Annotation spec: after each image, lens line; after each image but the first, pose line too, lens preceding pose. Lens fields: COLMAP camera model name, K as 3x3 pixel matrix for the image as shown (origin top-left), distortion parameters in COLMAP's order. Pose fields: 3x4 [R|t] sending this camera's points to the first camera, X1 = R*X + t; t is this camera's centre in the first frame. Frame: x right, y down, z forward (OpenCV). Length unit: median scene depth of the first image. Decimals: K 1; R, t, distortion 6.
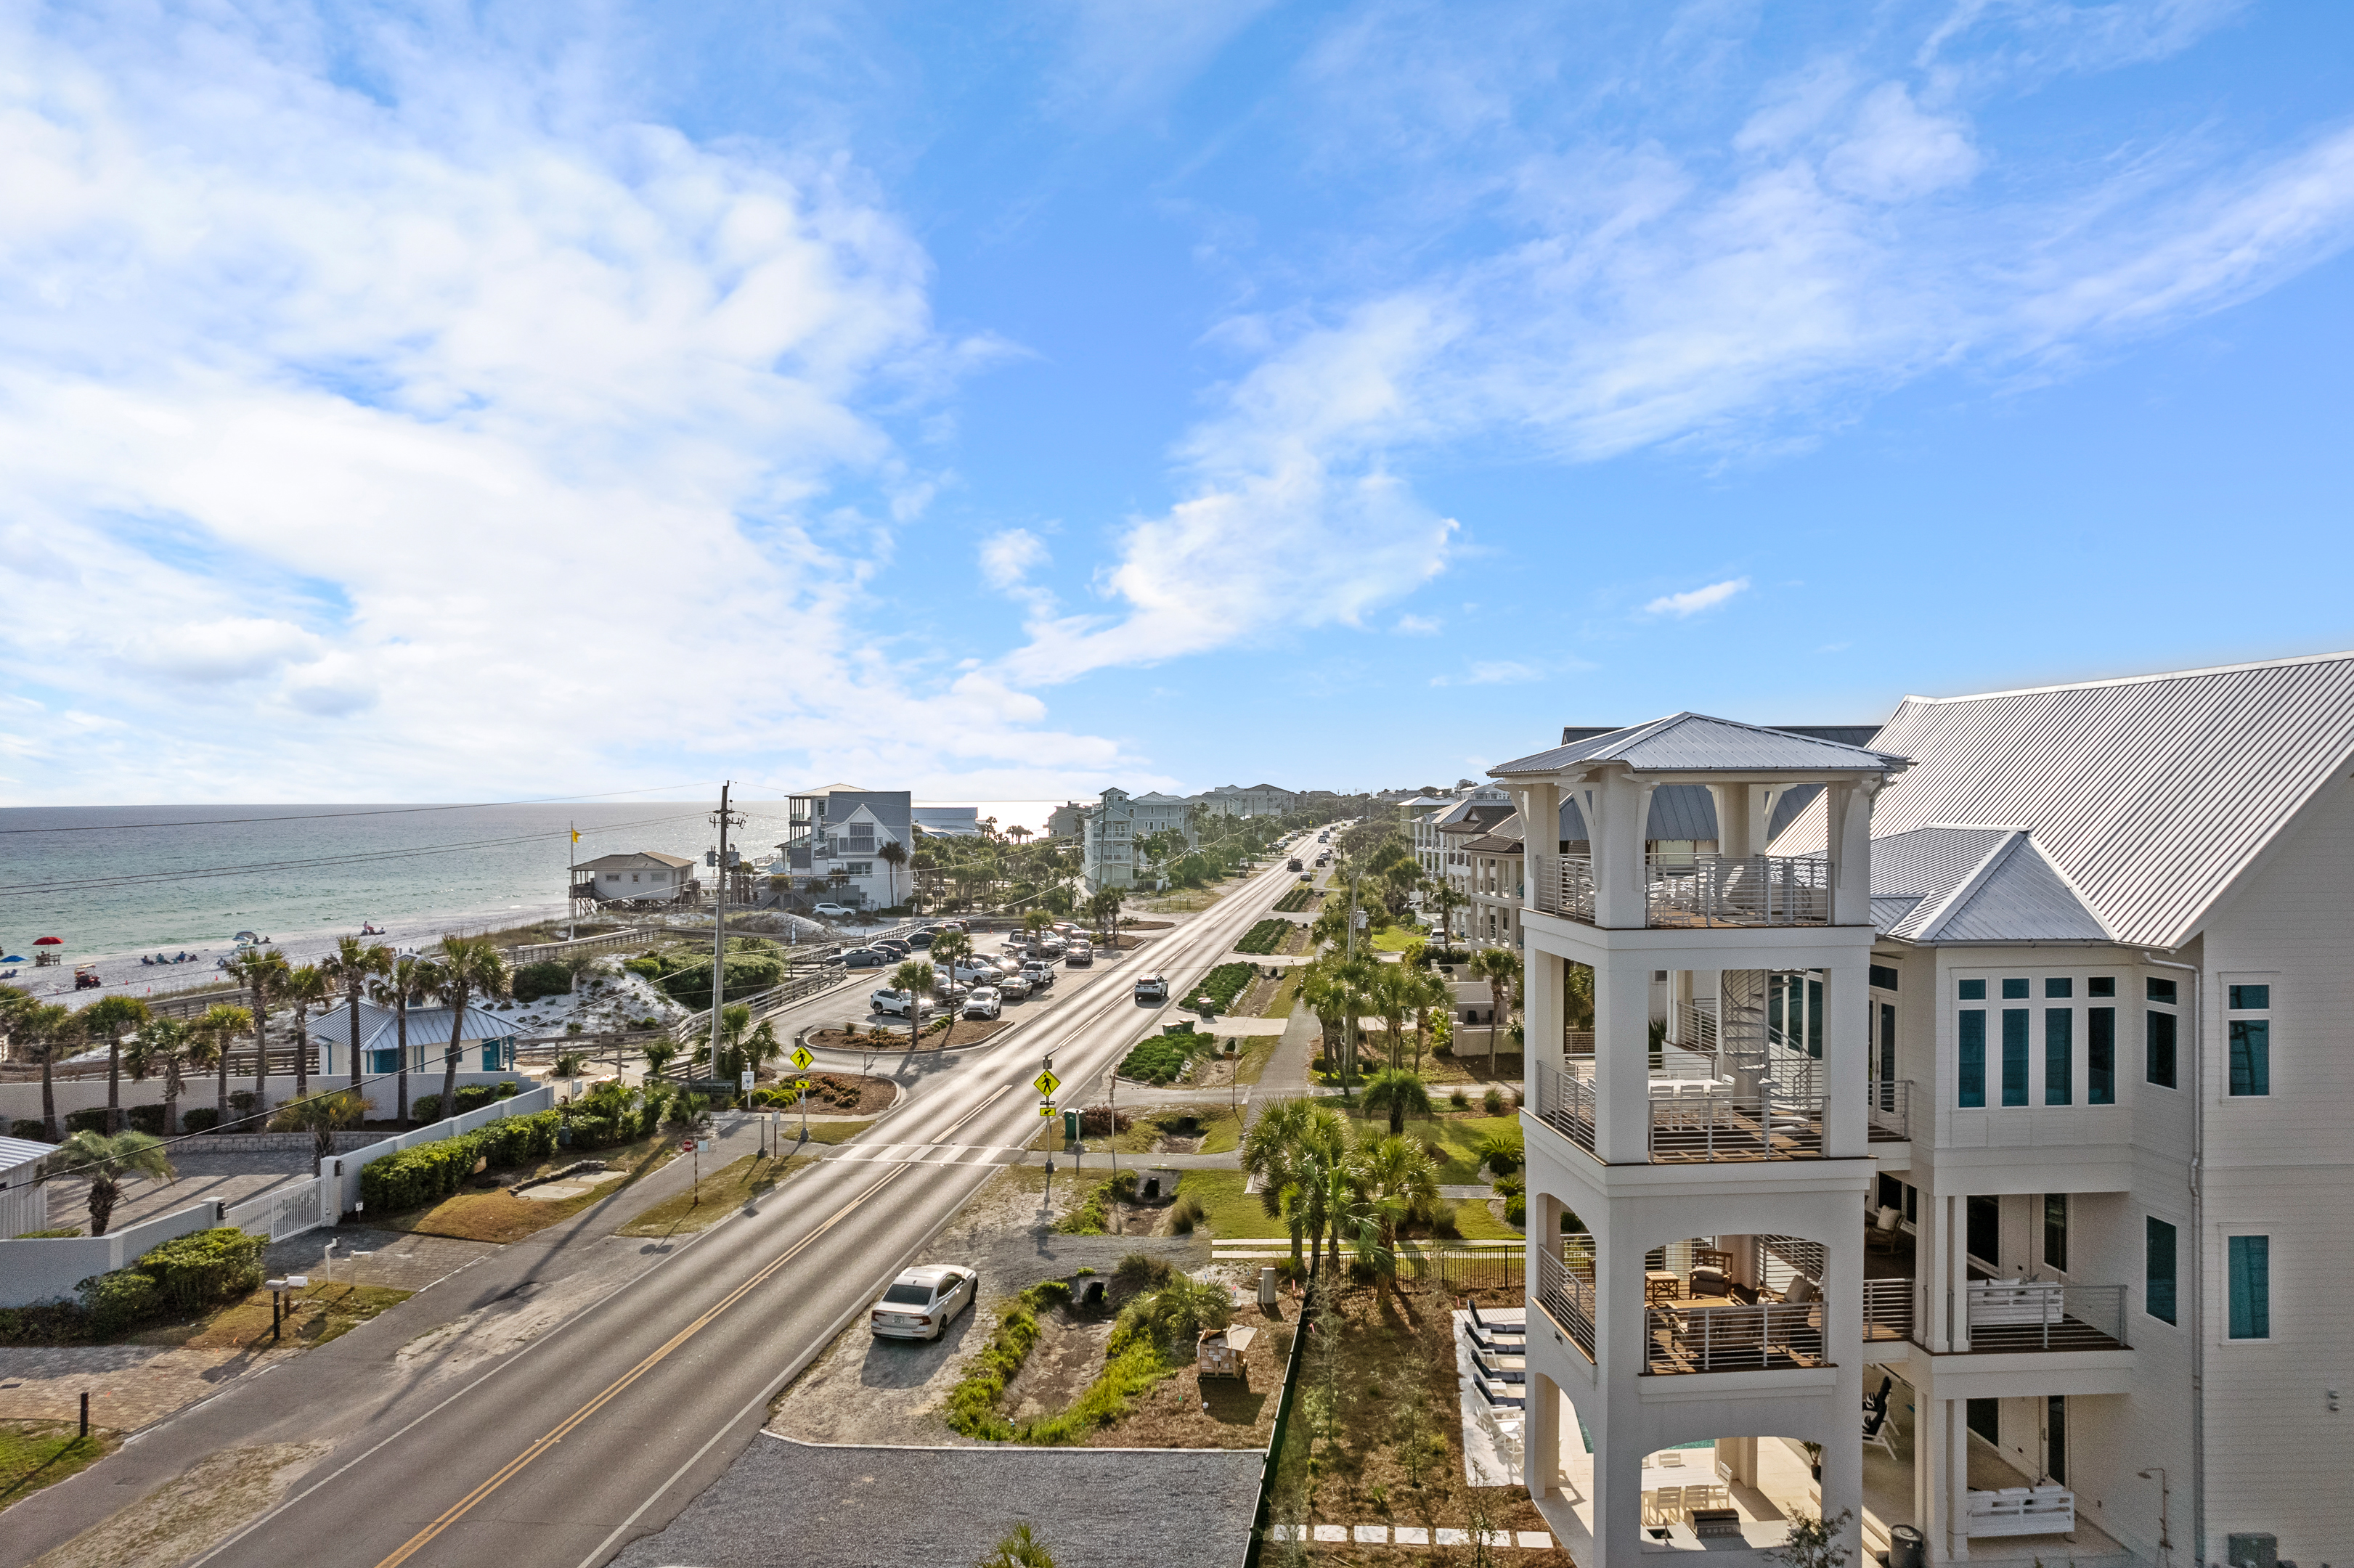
lens RADIAL K [[1509.2, 0, 1177.0], [0, 1509.2, 784.0], [0, 0, 1]] dist [-0.083025, 0.068179]
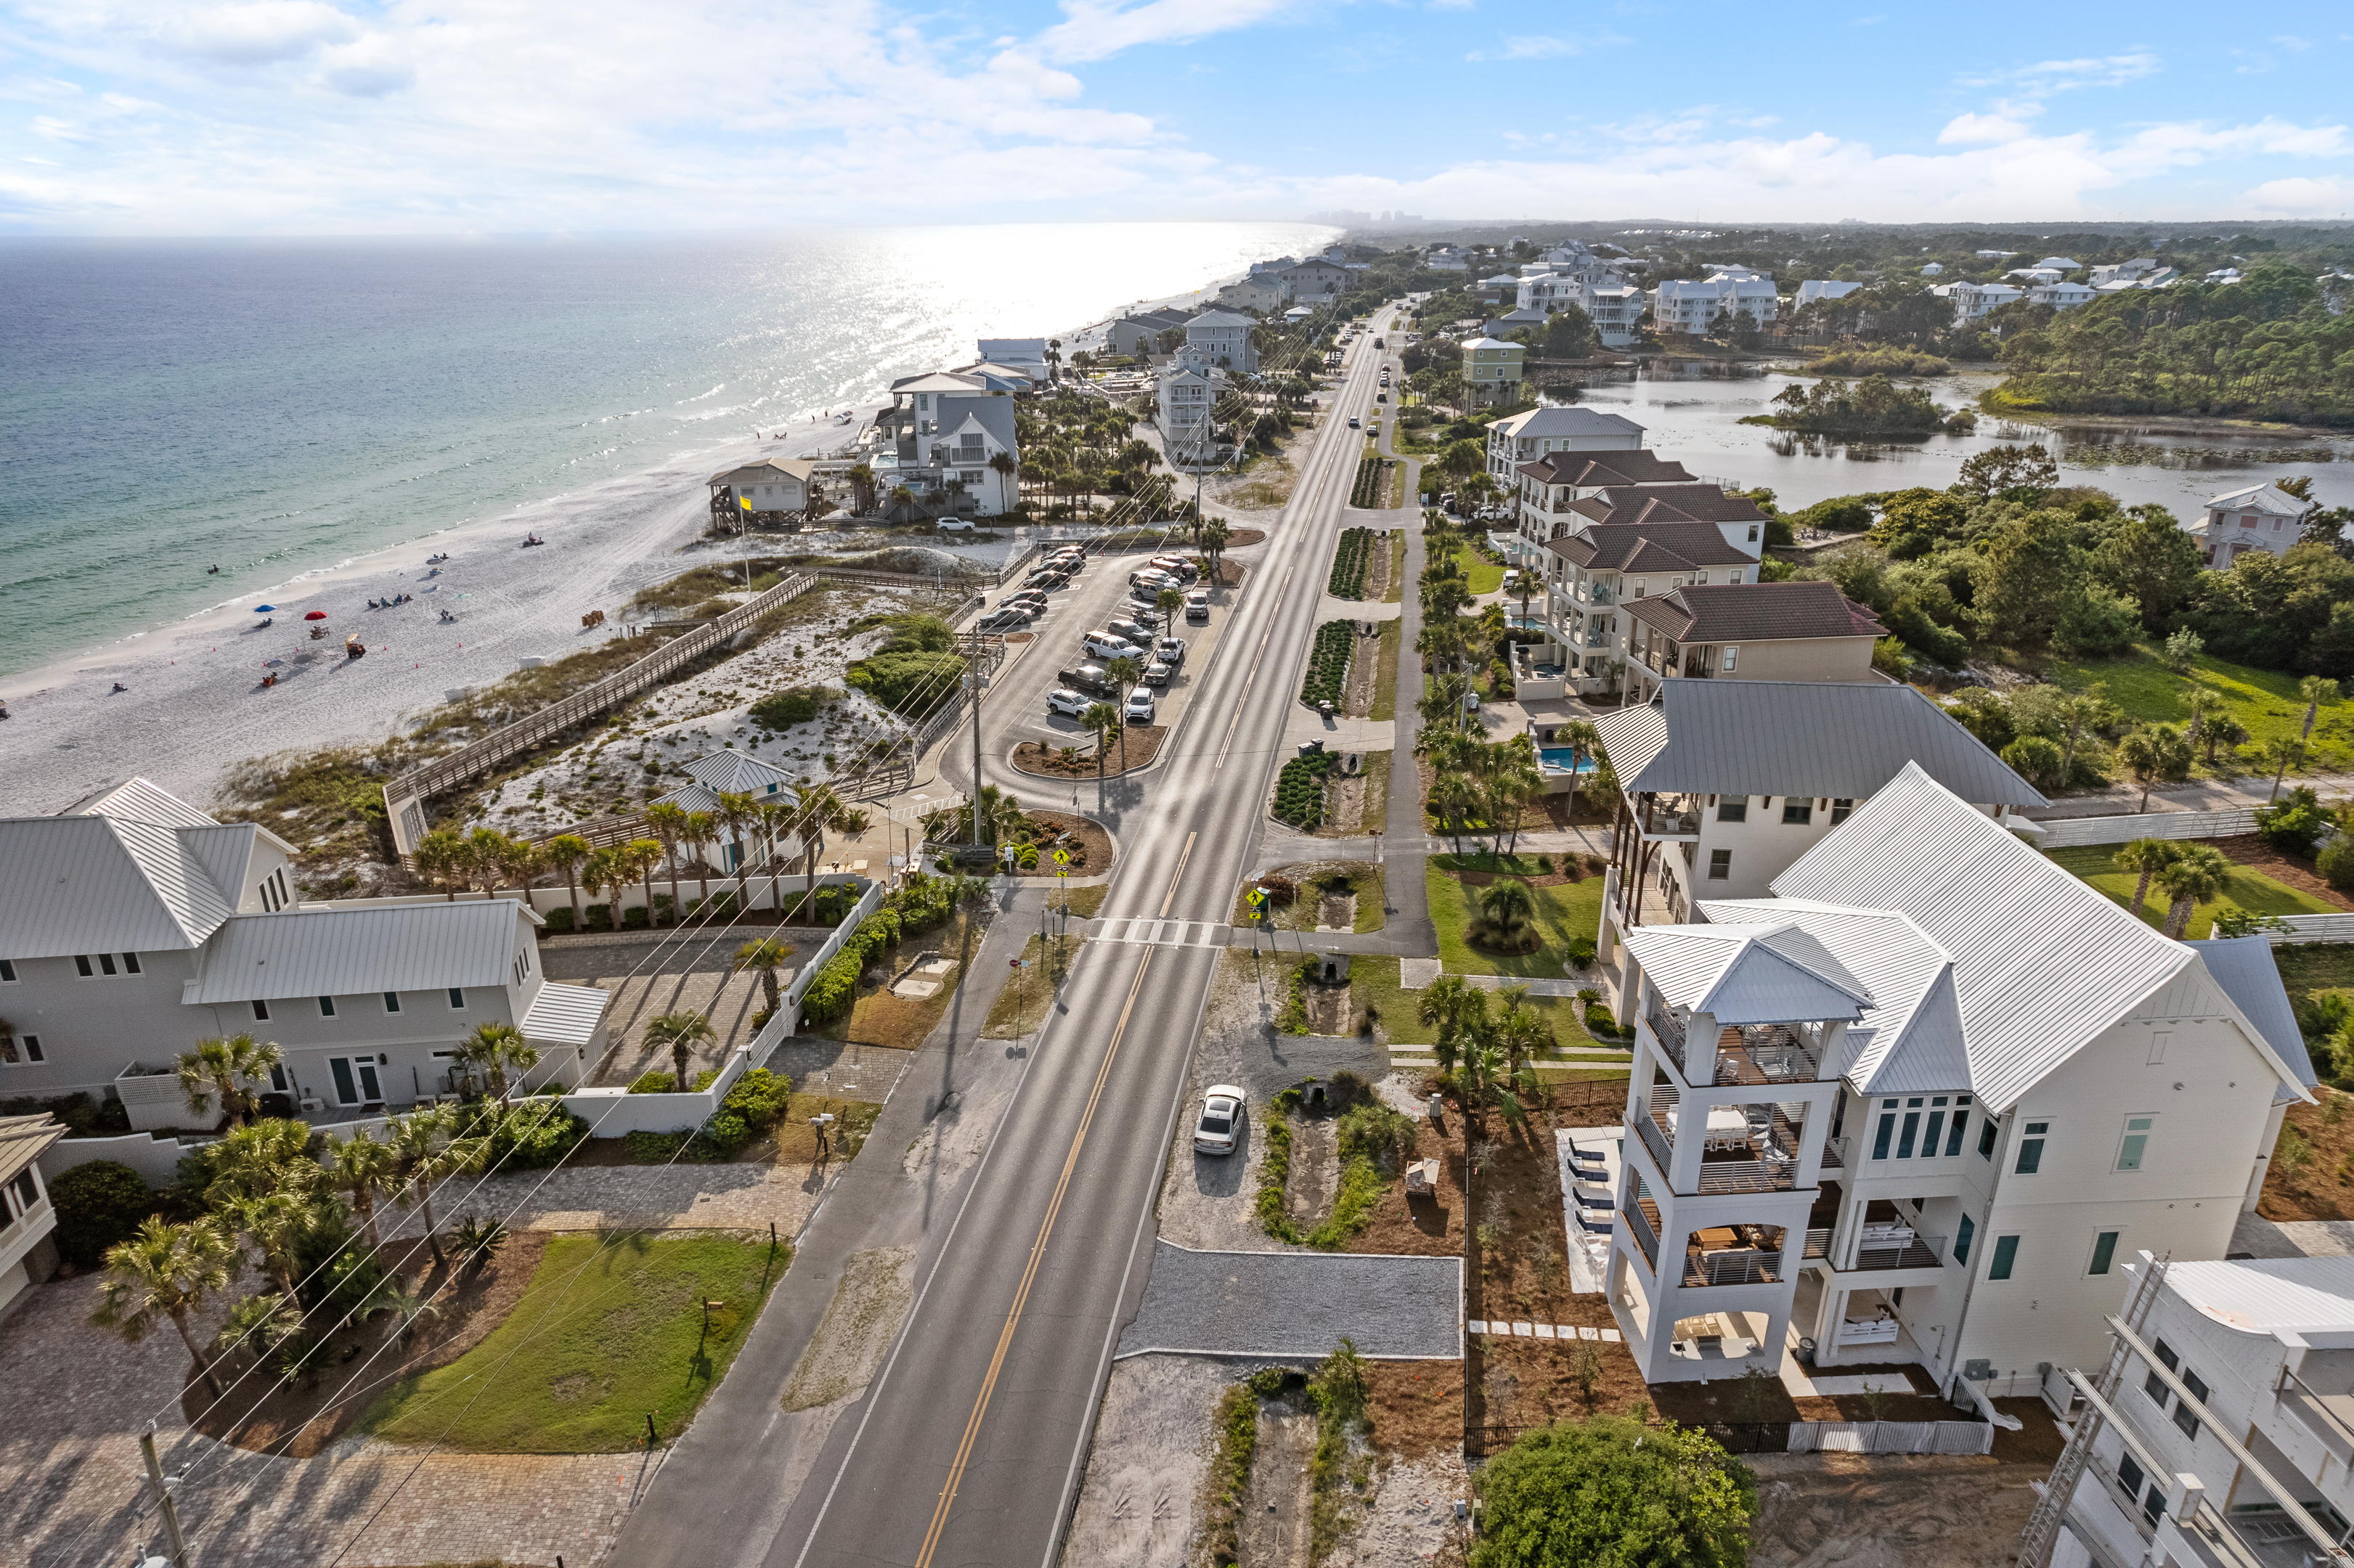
lens RADIAL K [[1484.5, 0, 1177.0], [0, 1484.5, 784.0], [0, 0, 1]] dist [-0.052644, 0.002654]
pose [[0.999726, 0.004793, -0.022891, -0.197736], [0.003635, 0.935036, 0.354534, -0.592228], [0.023103, -0.354520, 0.934763, -0.369520]]
